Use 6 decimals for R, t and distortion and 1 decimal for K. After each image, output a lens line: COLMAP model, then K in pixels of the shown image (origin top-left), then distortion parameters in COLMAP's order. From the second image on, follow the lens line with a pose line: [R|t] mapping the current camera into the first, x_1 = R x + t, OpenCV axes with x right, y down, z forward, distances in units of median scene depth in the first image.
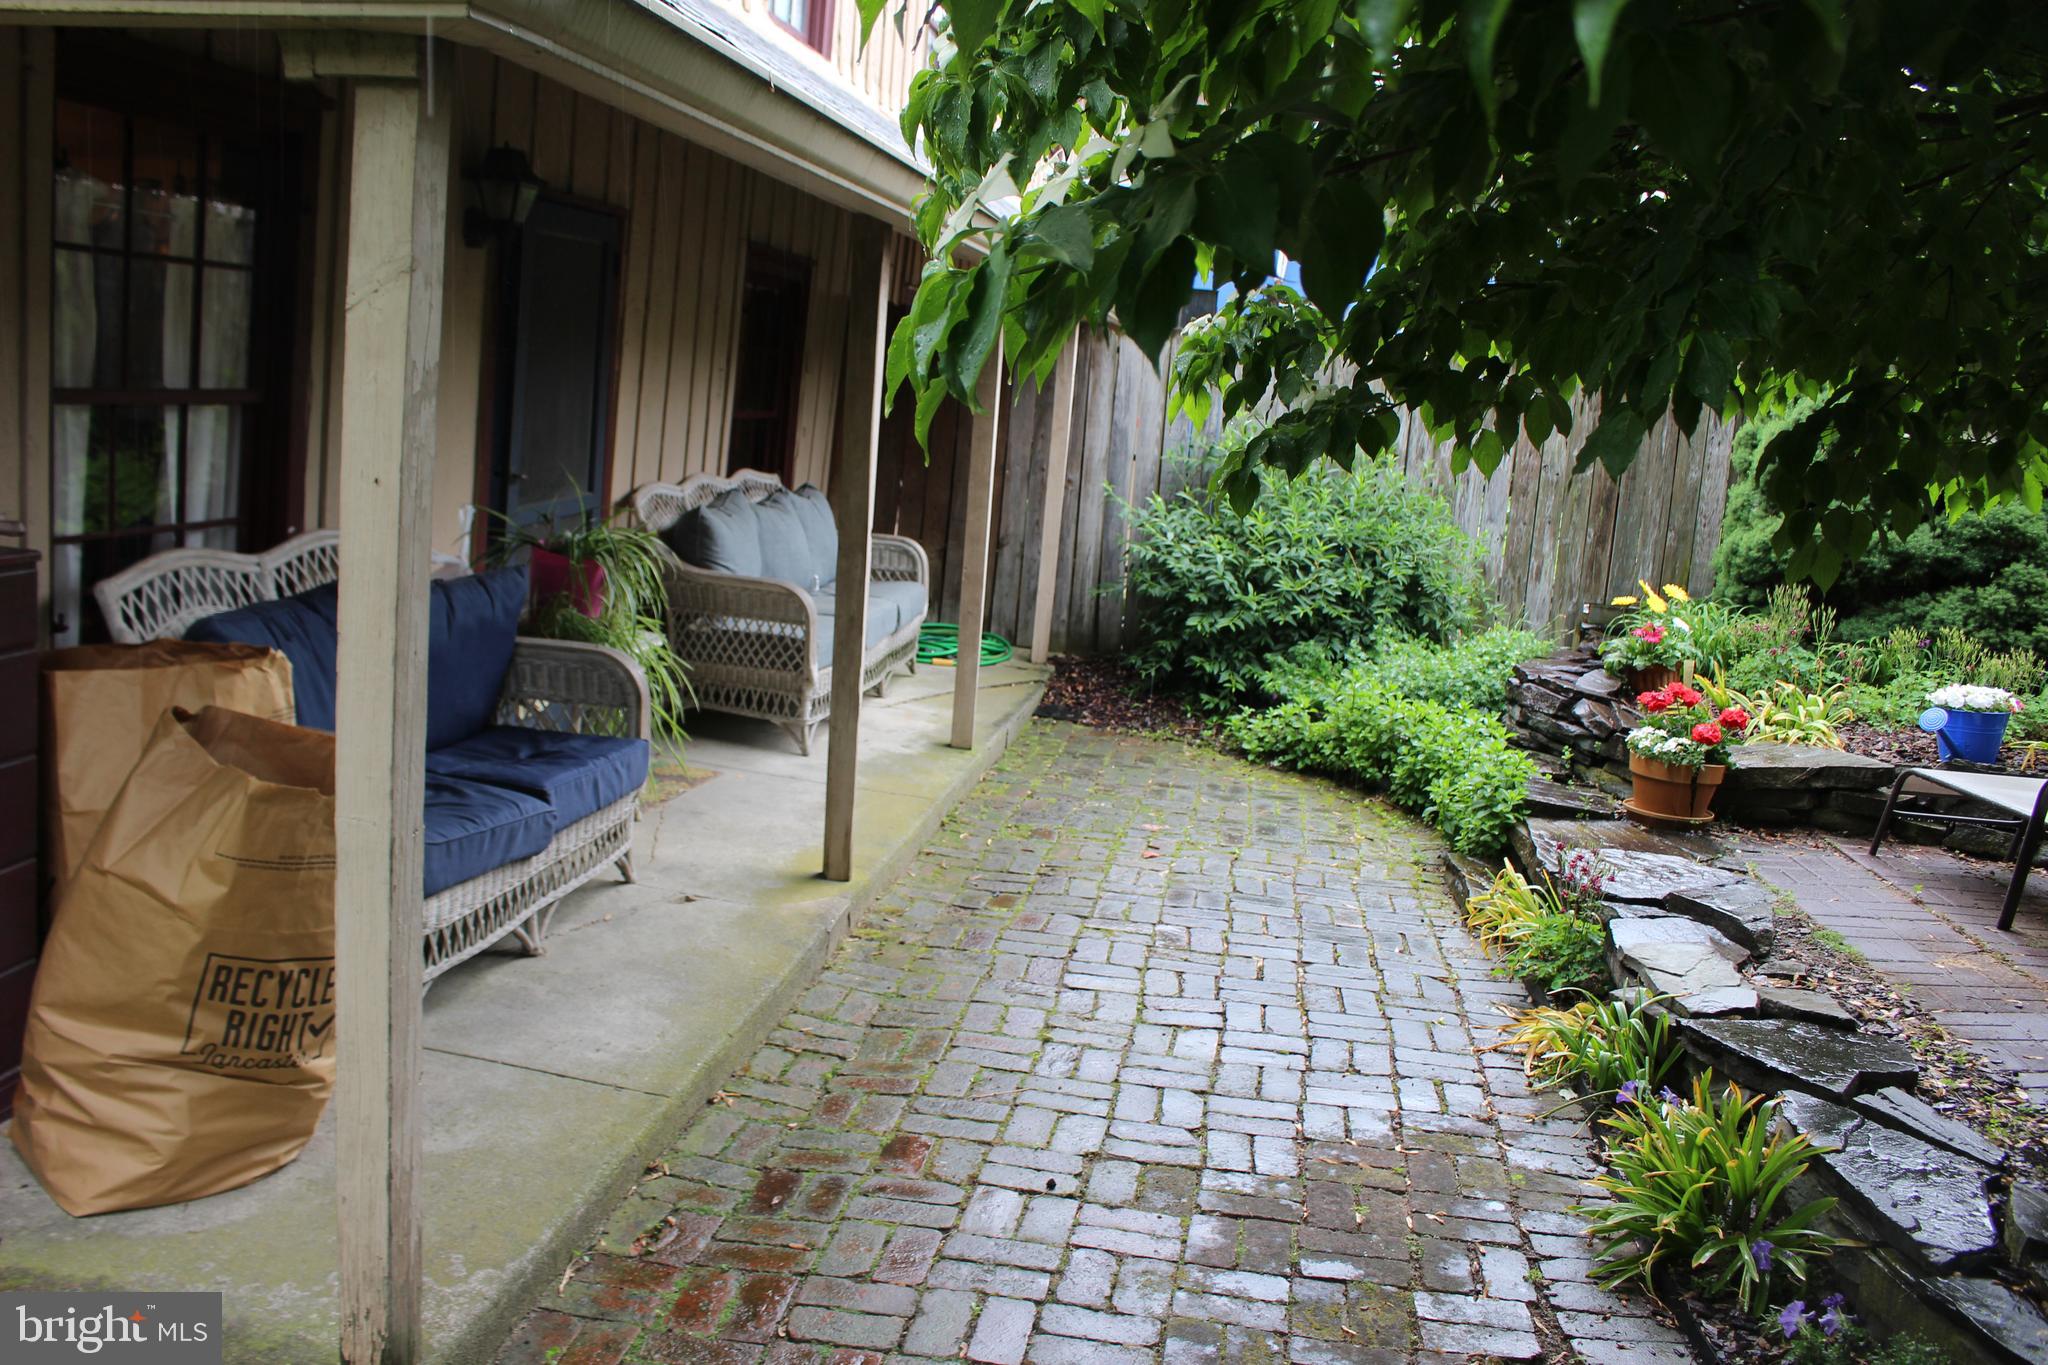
lens RADIAL K [[1667.1, 0, 980.0], [0, 1667.1, 688.3], [0, 0, 1]] dist [-0.160677, 0.121013]
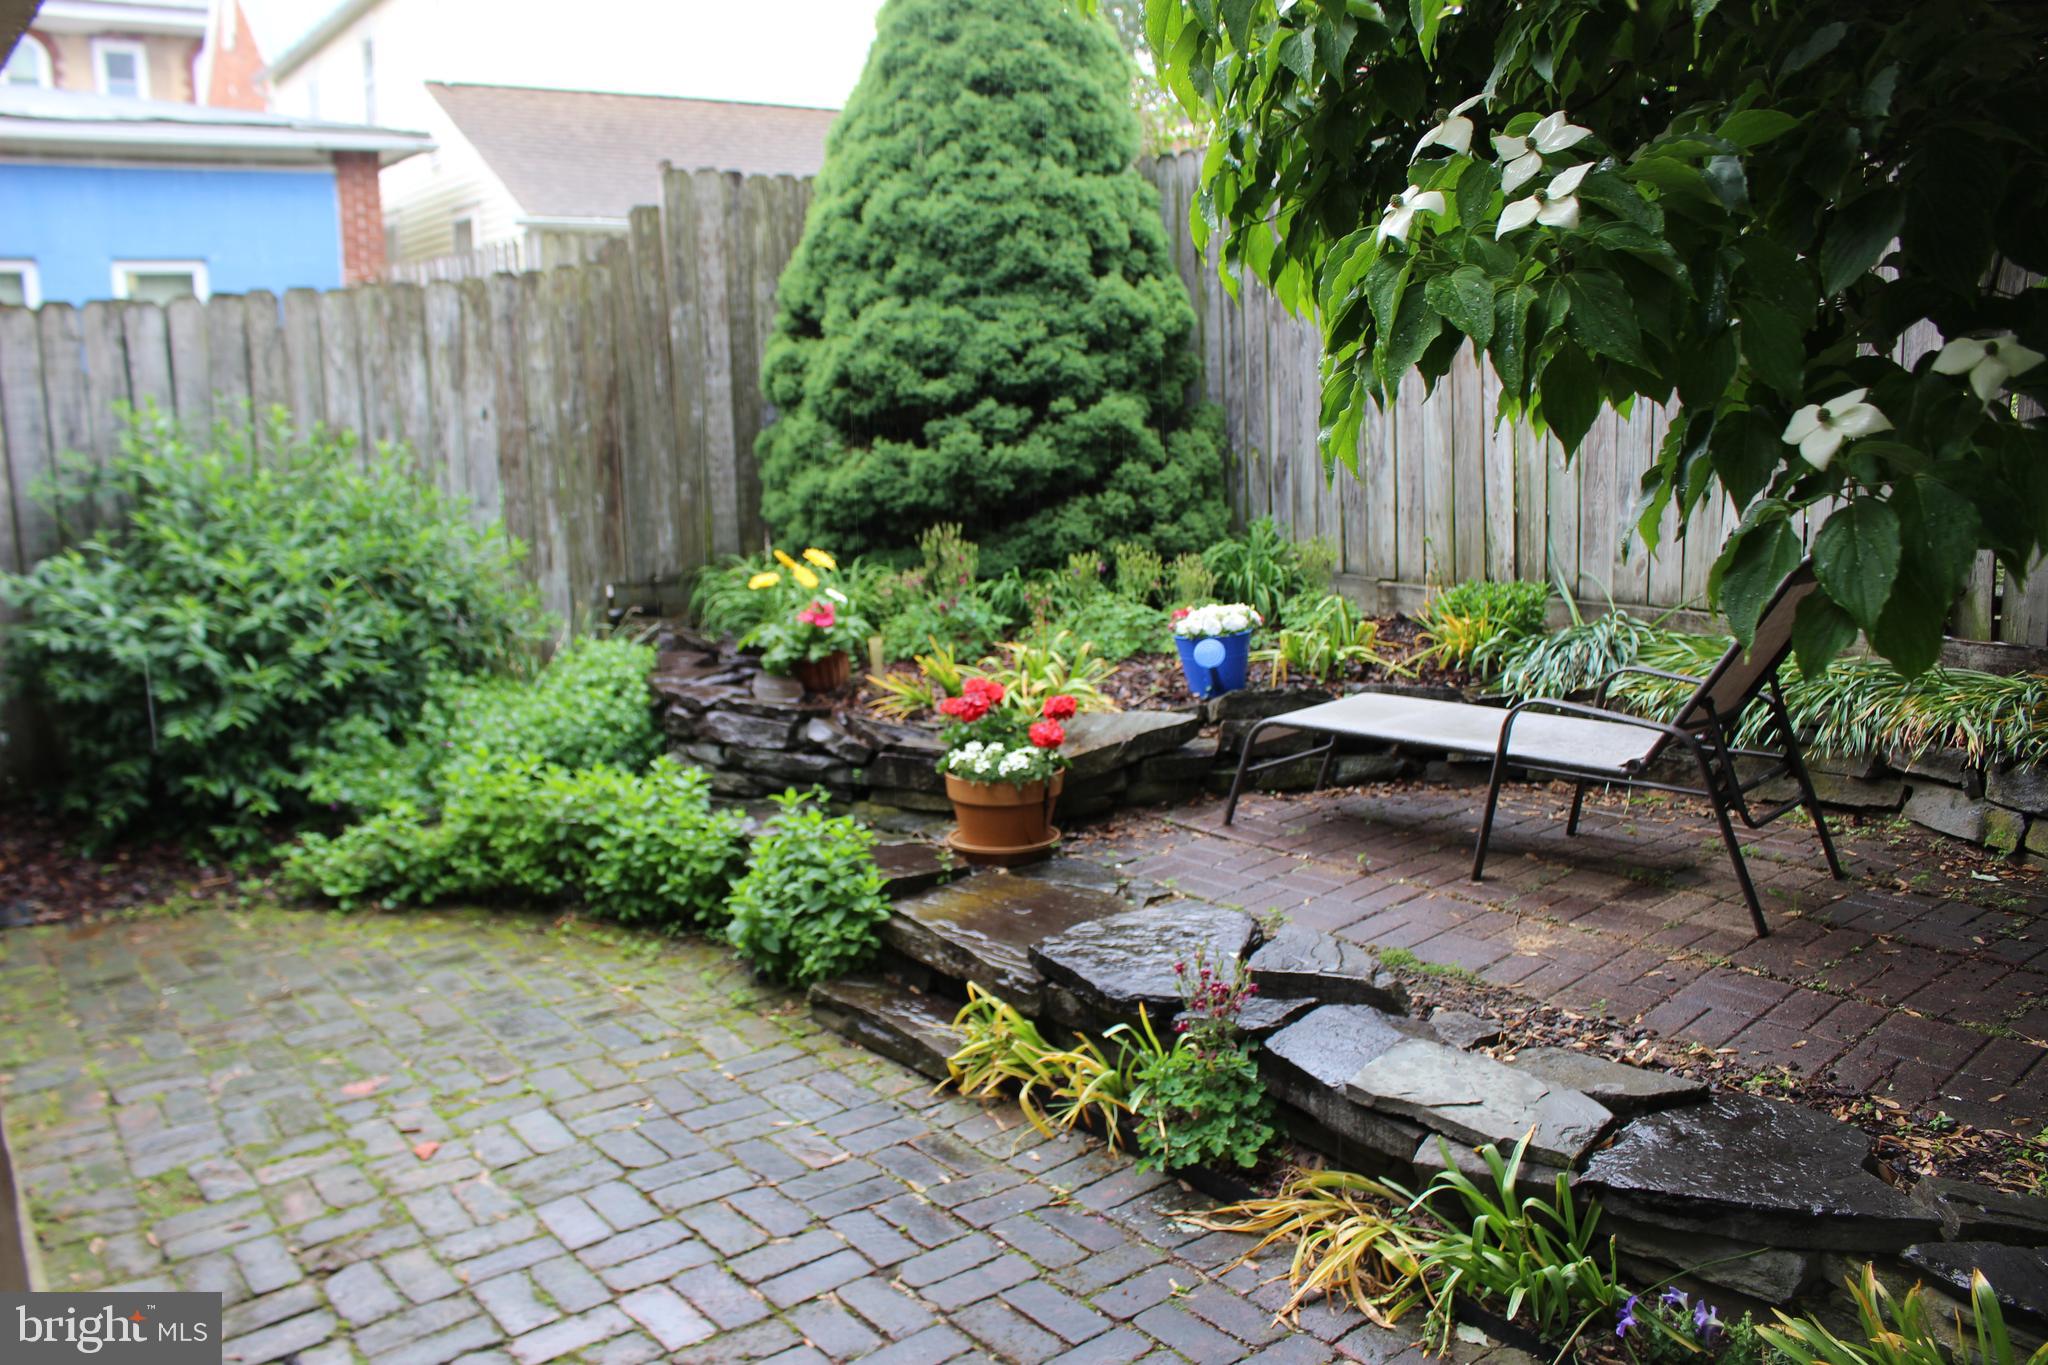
lens RADIAL K [[1667.1, 0, 980.0], [0, 1667.1, 688.3], [0, 0, 1]] dist [-0.160677, 0.121013]
pose [[0.689906, -0.225080, 0.688018, -0.105184], [0.199971, 0.972707, 0.117694, -0.076433], [-0.695731, 0.056386, 0.716086, 0.339890]]
